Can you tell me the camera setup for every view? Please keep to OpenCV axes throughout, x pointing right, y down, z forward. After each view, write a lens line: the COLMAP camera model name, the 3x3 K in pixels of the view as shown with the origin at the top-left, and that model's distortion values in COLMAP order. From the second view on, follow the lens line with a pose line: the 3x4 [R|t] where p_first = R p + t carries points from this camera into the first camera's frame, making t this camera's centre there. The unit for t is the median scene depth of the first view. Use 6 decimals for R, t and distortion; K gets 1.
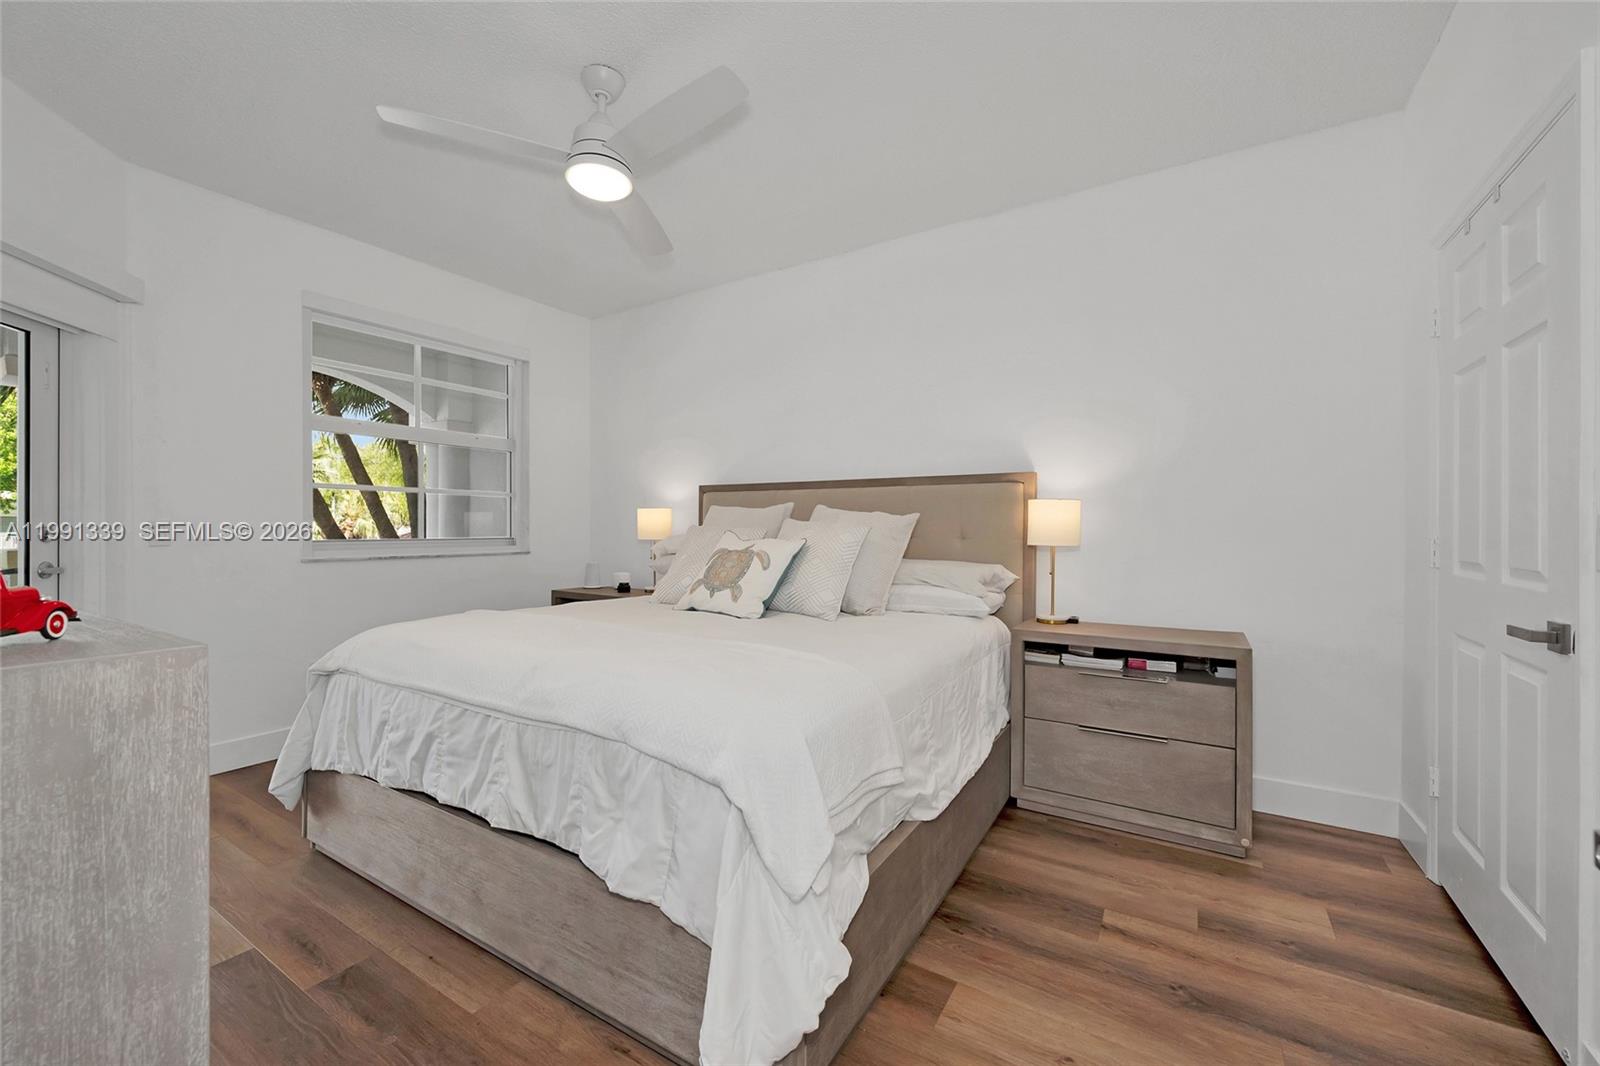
lens RADIAL K [[632.7, 0, 795.6], [0, 632.7, 530.0], [0, 0, 1]] dist [0.003880, -0.000457]
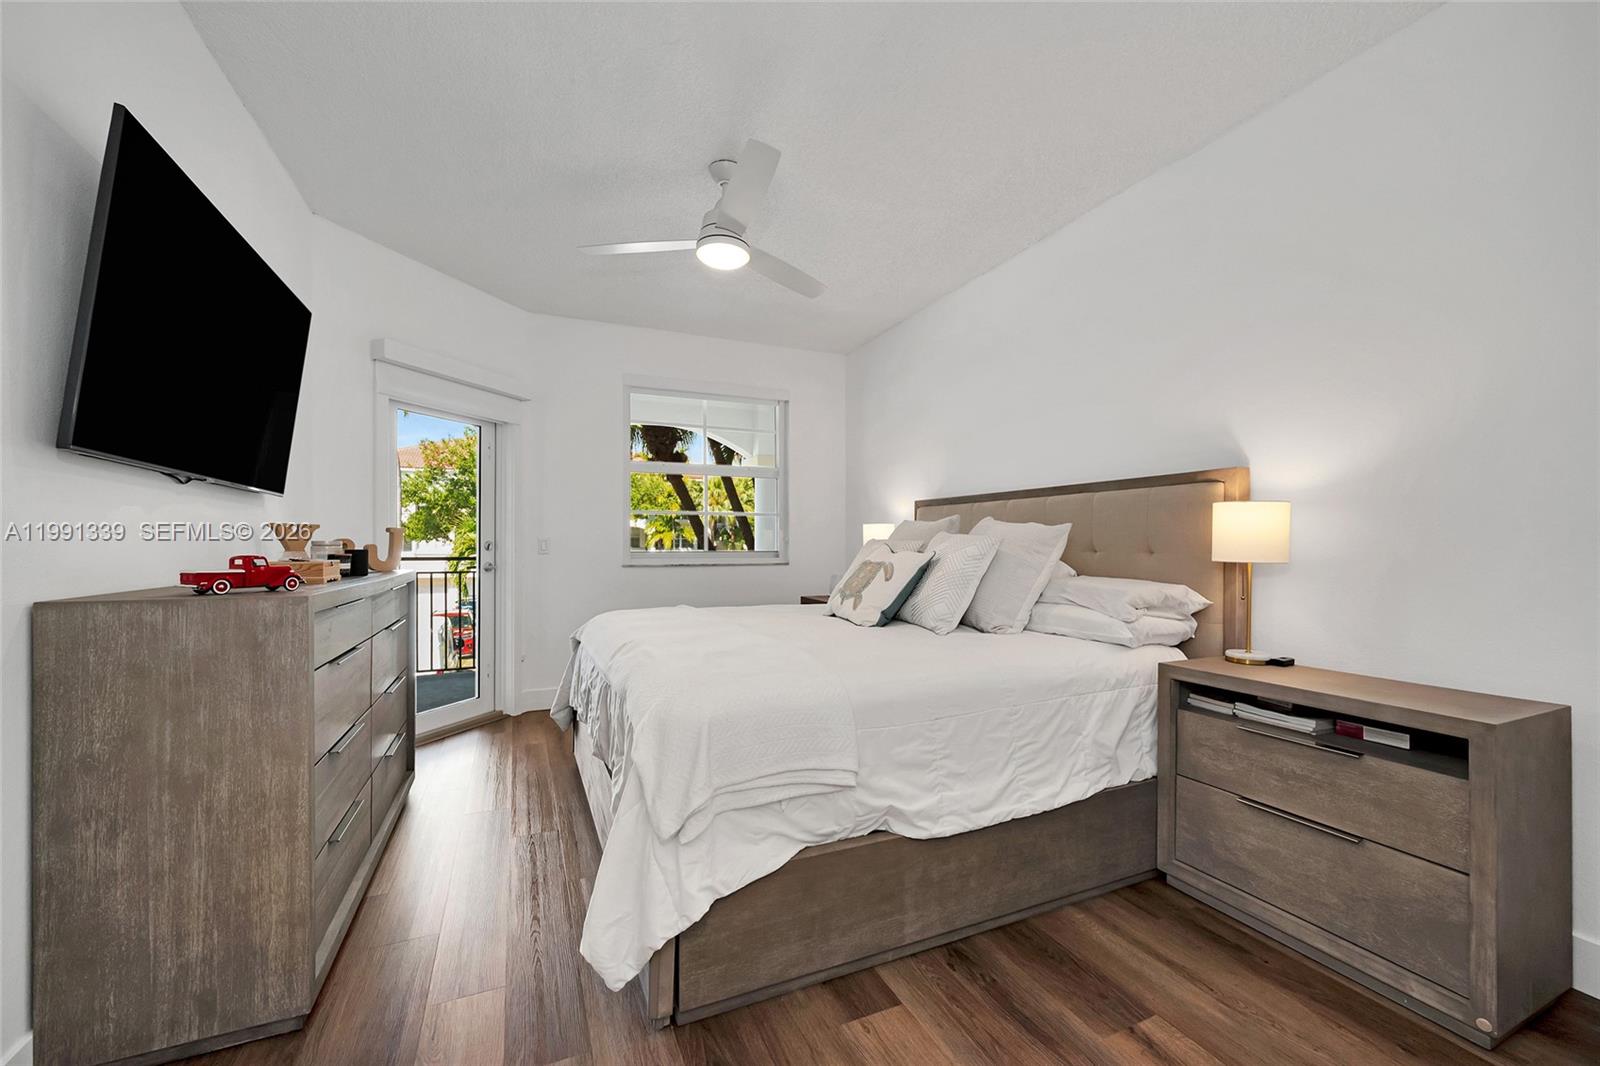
lens RADIAL K [[632.7, 0, 794.1], [0, 632.7, 542.7], [0, 0, 1]] dist [0.003880, -0.000457]
pose [[0.829577, -0.002353, -0.558387, 0.422749], [-0.001629, 0.999977, -0.006633, 0.007924], [0.558389, 0.006412, 0.829554, 0.061149]]
